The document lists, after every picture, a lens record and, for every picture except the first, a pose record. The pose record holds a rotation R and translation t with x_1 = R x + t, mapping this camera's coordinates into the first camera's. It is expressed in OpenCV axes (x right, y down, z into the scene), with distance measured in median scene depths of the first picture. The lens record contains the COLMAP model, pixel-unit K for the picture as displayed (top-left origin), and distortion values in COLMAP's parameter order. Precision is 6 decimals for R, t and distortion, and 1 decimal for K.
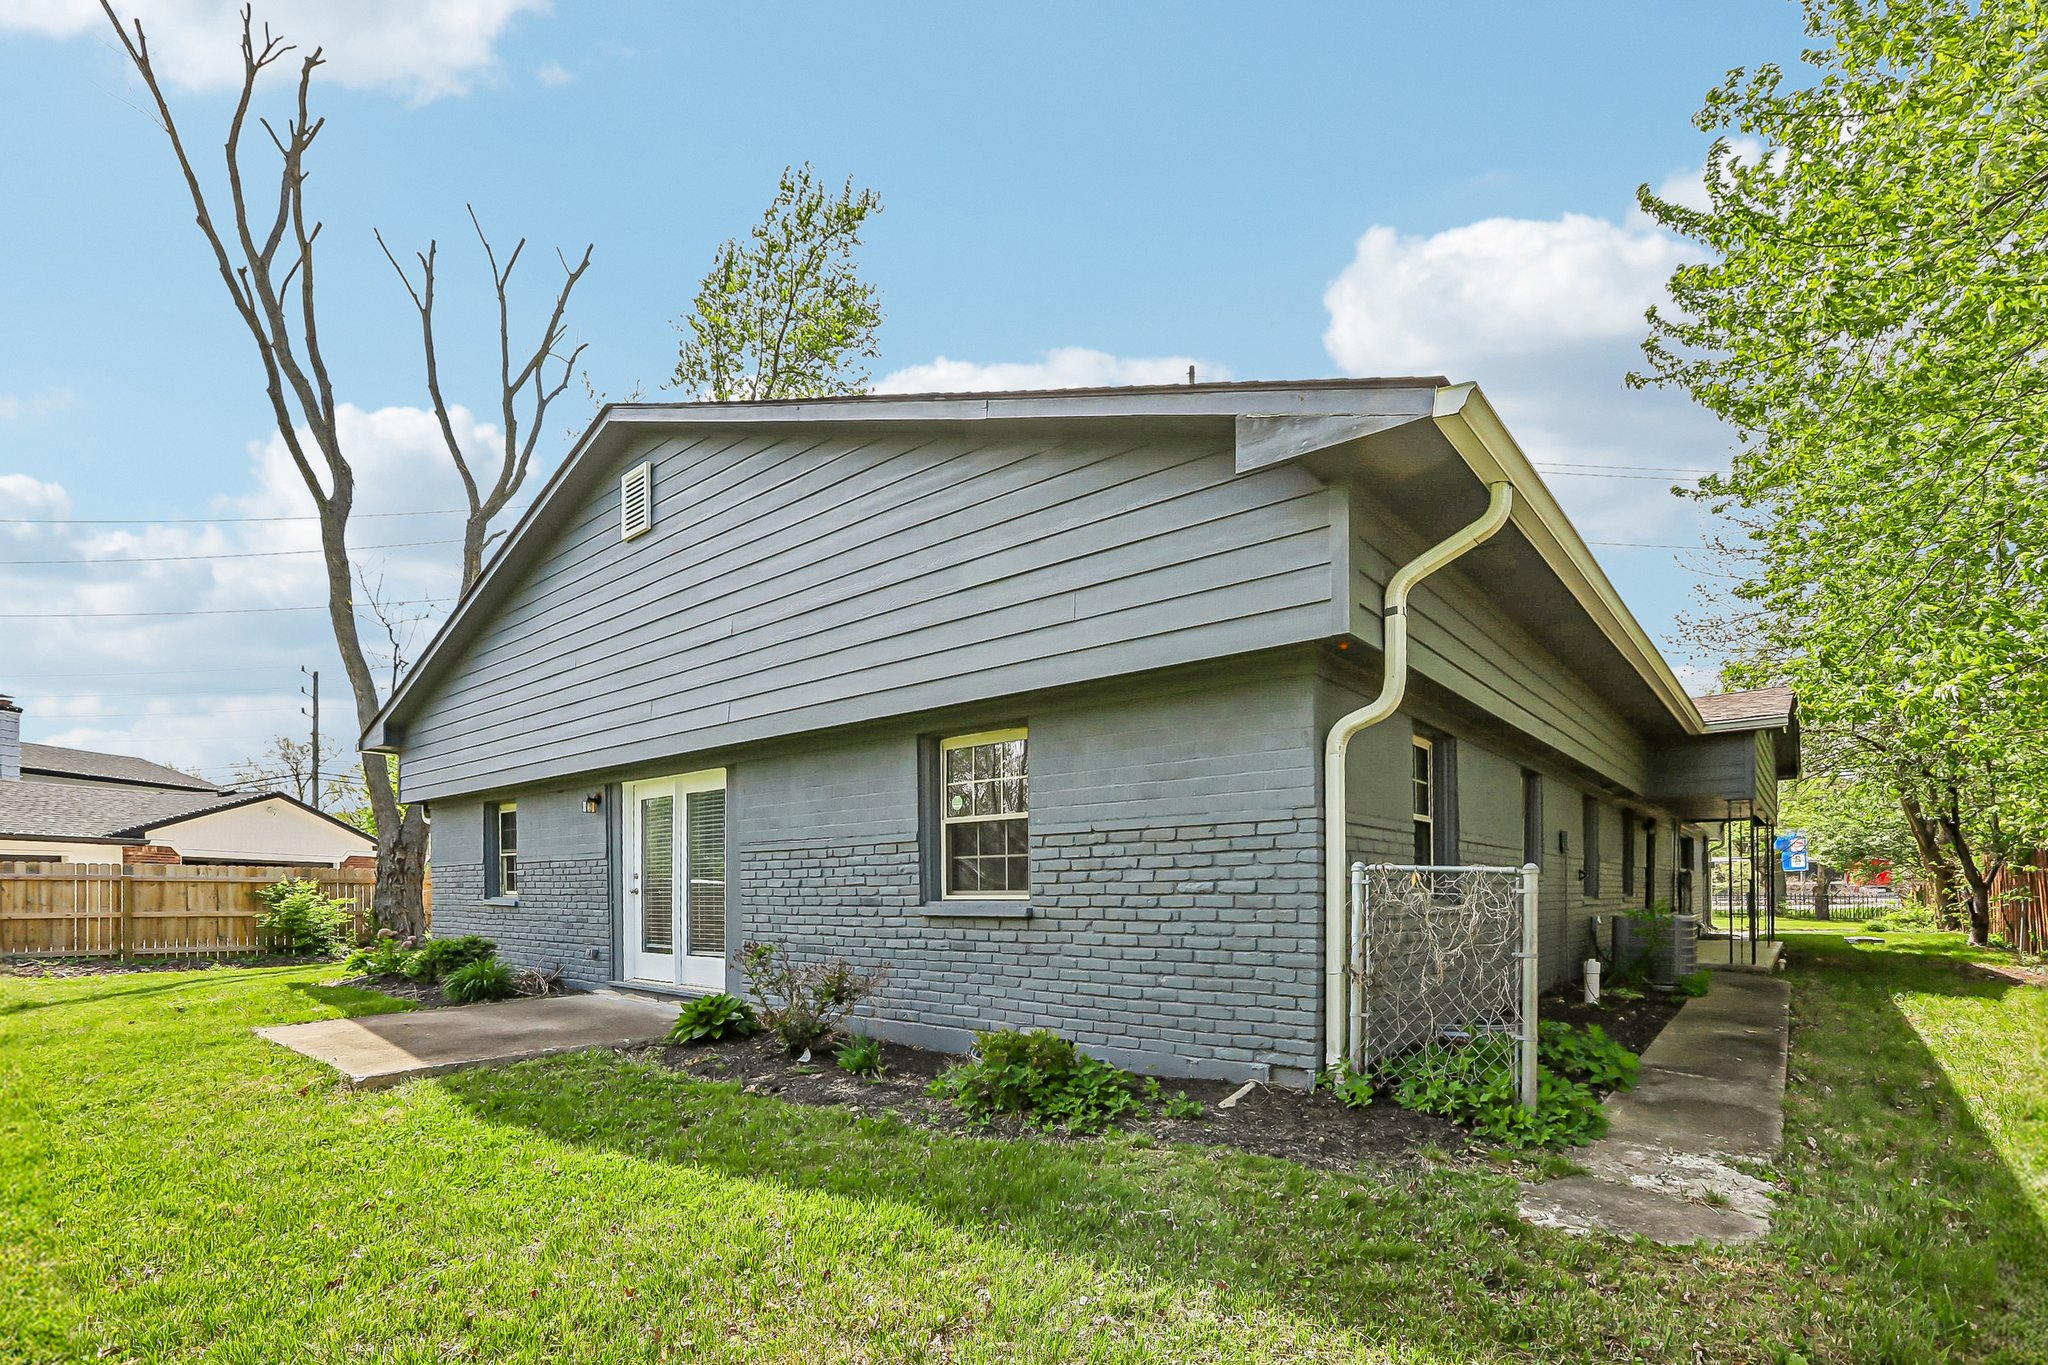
lens RADIAL K [[954.4, 0, 1014.7], [0, 954.4, 673.3], [0, 0, 1]] dist [-0.042325, 0.015157]
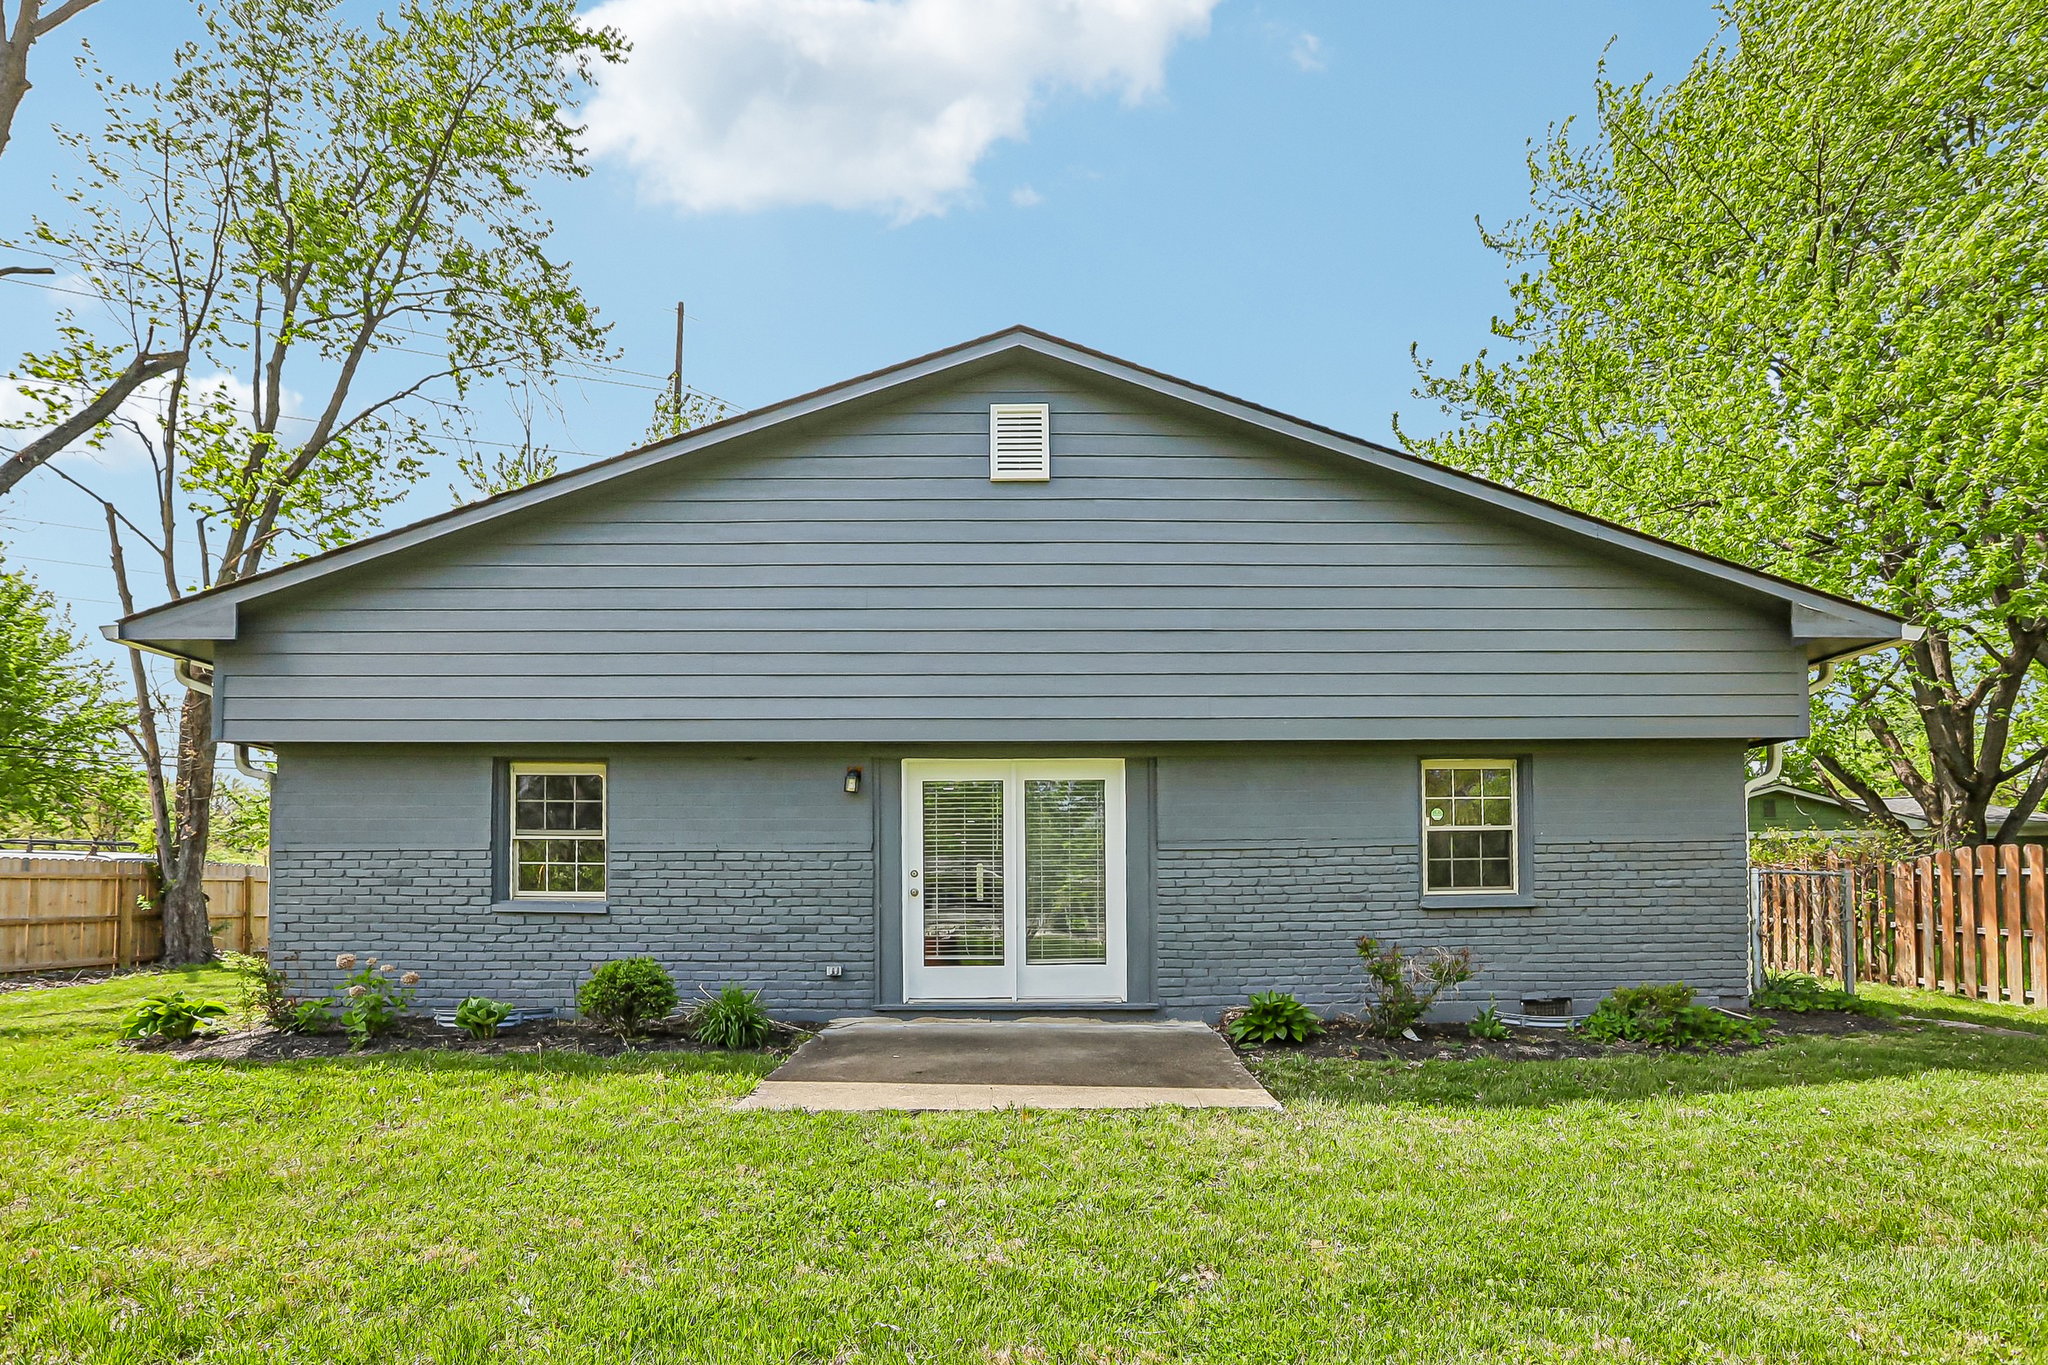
lens RADIAL K [[954.4, 0, 1014.7], [0, 954.4, 673.3], [0, 0, 1]] dist [-0.042325, 0.015157]
pose [[0.748015, 0.150871, 0.646306, -1.316747], [-0.146541, 0.987330, -0.060876, 0.116801], [-0.647302, -0.049174, 0.760646, 0.469376]]
